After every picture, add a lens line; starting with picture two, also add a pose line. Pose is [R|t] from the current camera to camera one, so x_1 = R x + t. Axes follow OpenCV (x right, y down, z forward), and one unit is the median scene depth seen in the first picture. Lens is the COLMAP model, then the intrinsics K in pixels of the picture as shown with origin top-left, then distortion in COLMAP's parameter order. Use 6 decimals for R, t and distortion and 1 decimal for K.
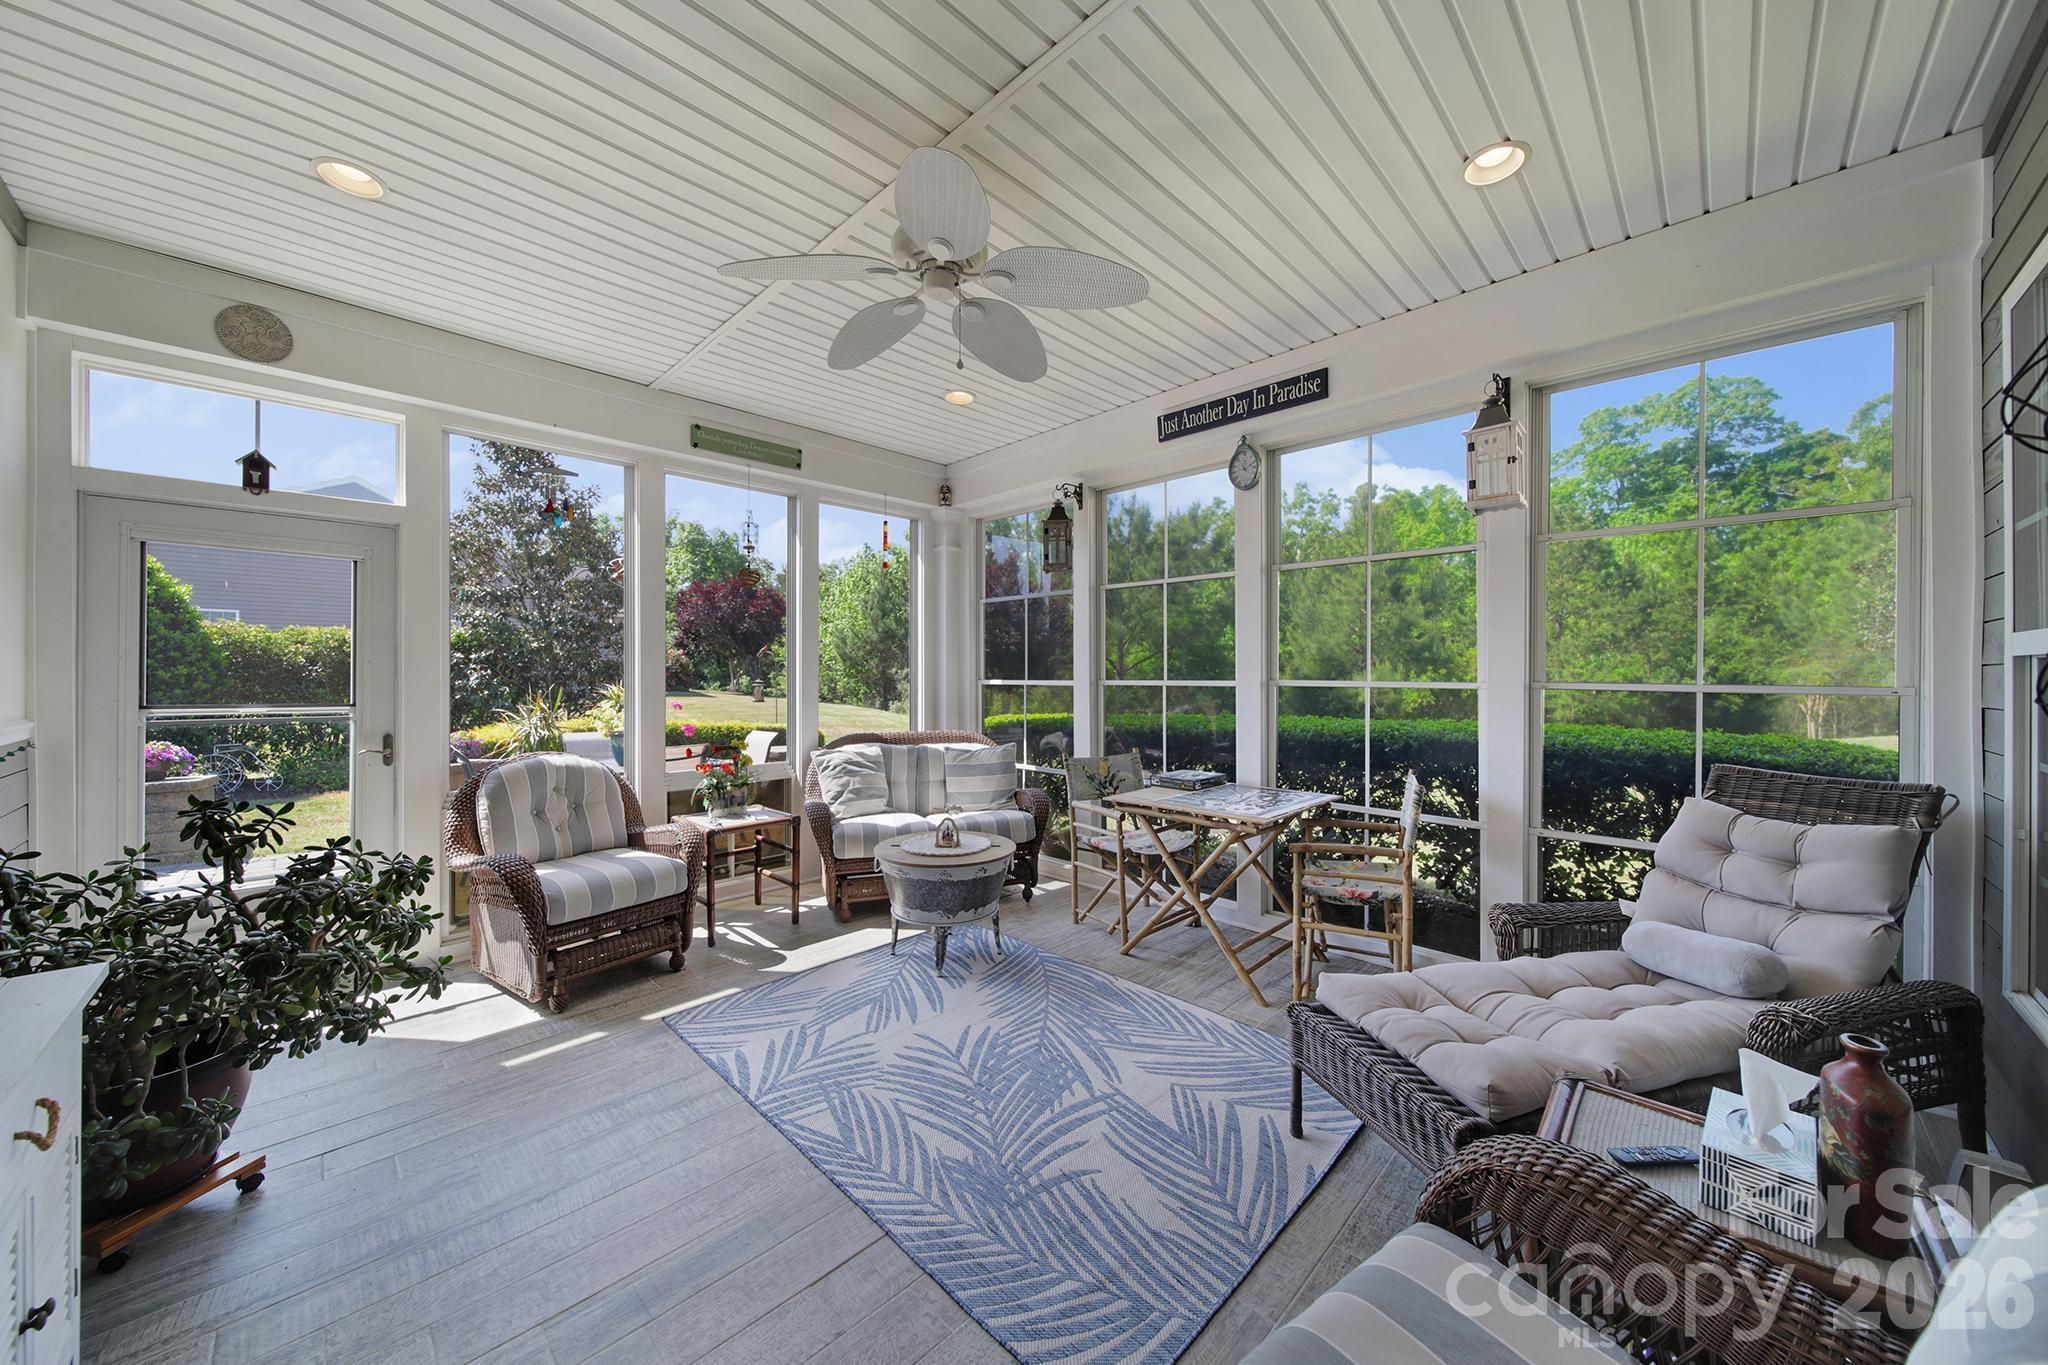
lens RADIAL K [[720.2, 0, 1019.0], [0, 720.2, 673.3], [0, 0, 1]] dist [-0.000971, -0.000183]
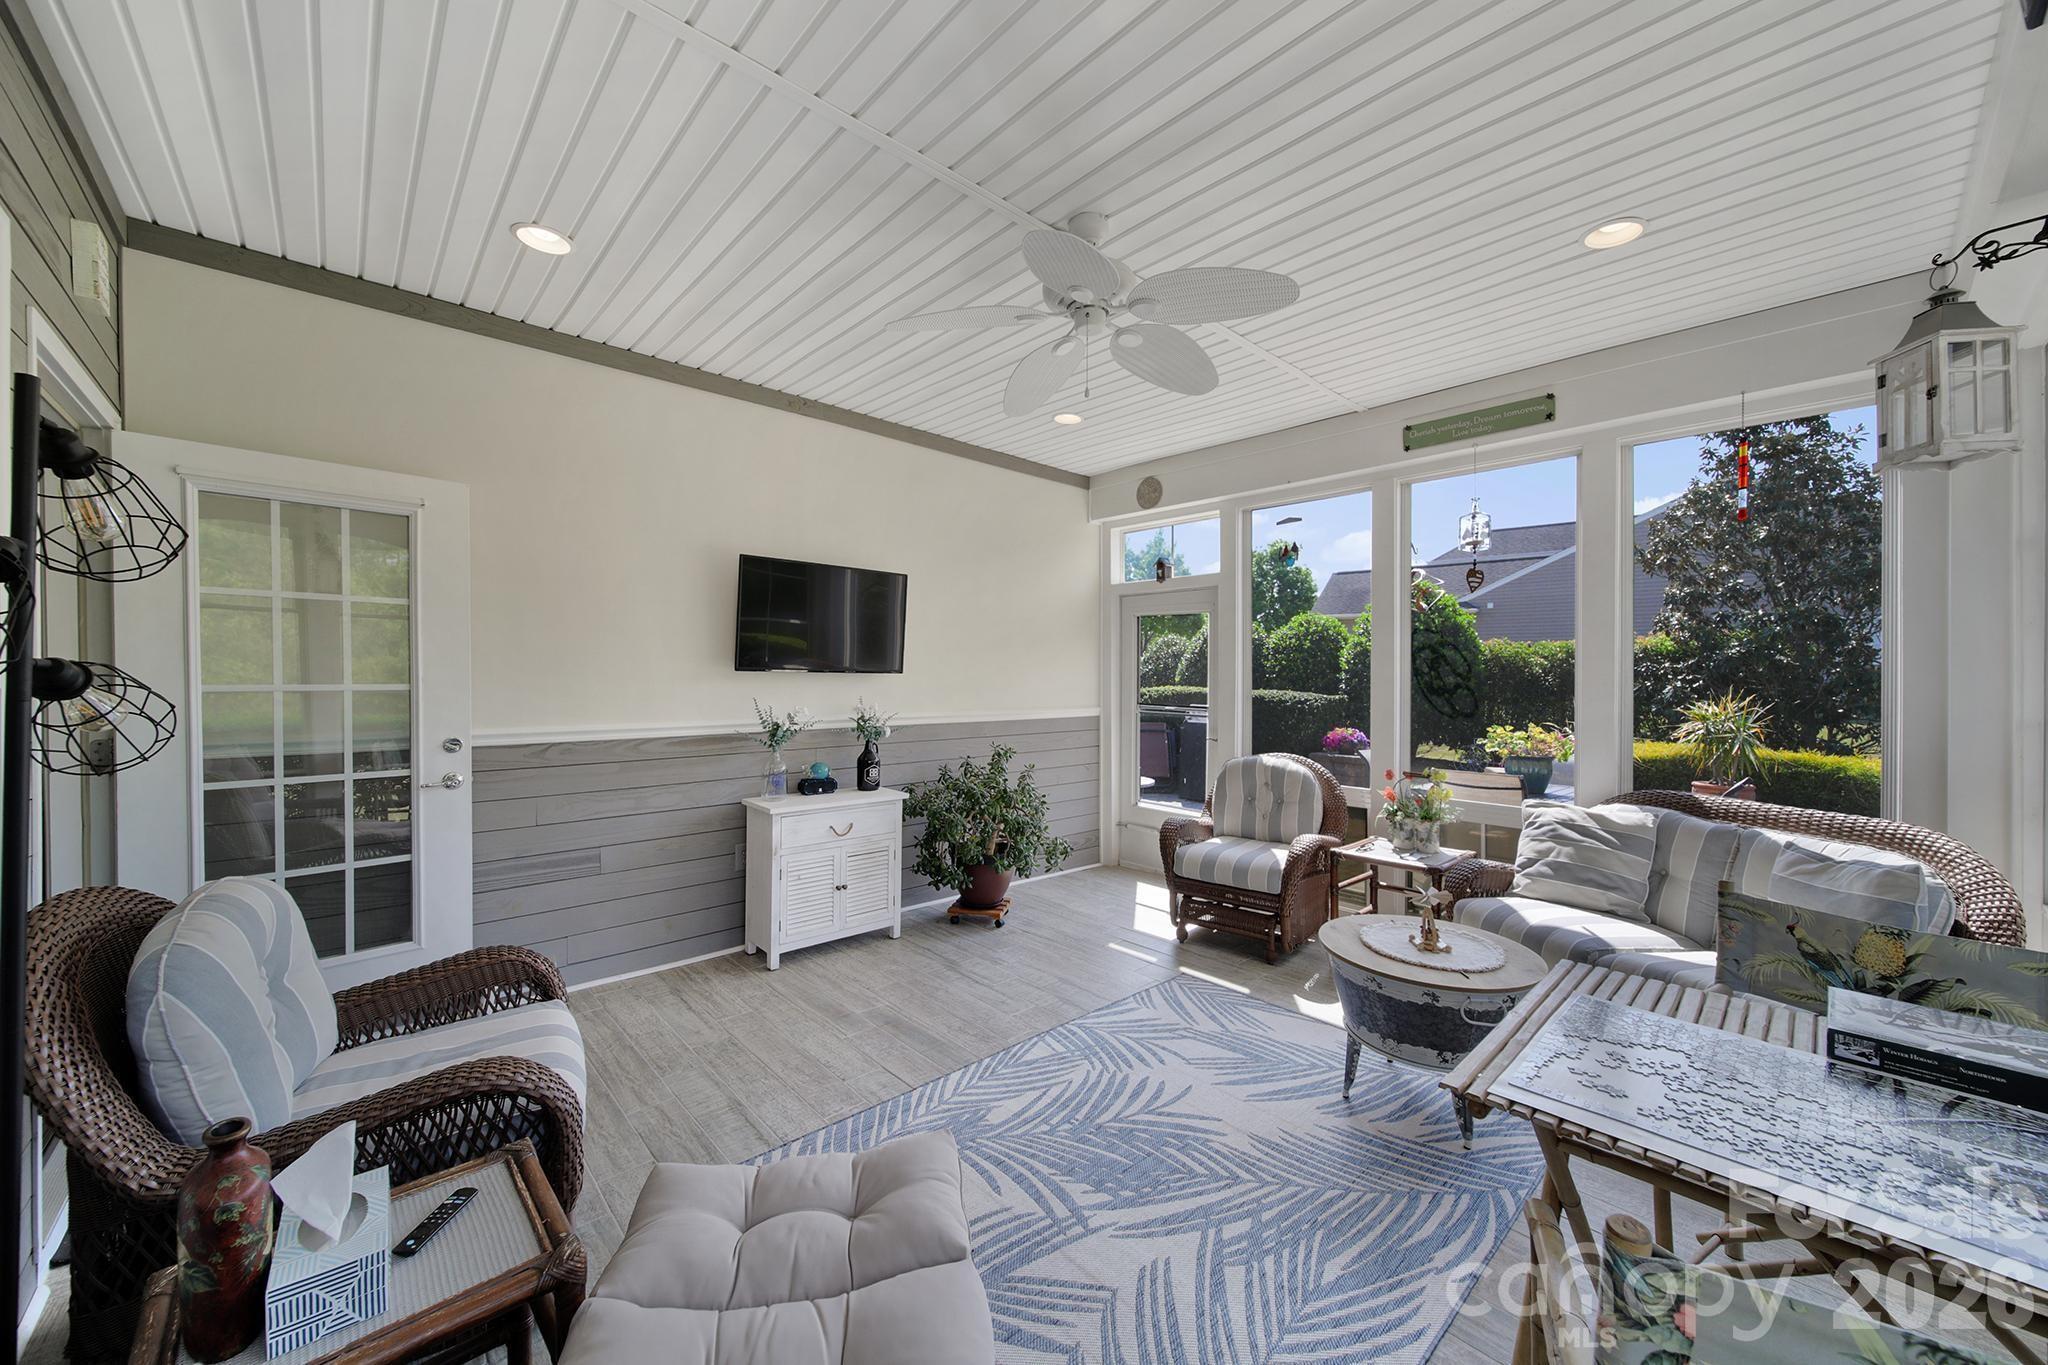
lens RADIAL K [[749.5, 0, 1023.1], [0, 749.5, 678.7], [0, 0, 1]] dist [-0.000271, -0.000073]
pose [[-0.044251, 0.005778, -0.999004, 0.739995], [-0.004404, 0.999972, 0.005979, -0.027842], [0.999011, 0.004664, -0.044224, 0.732222]]
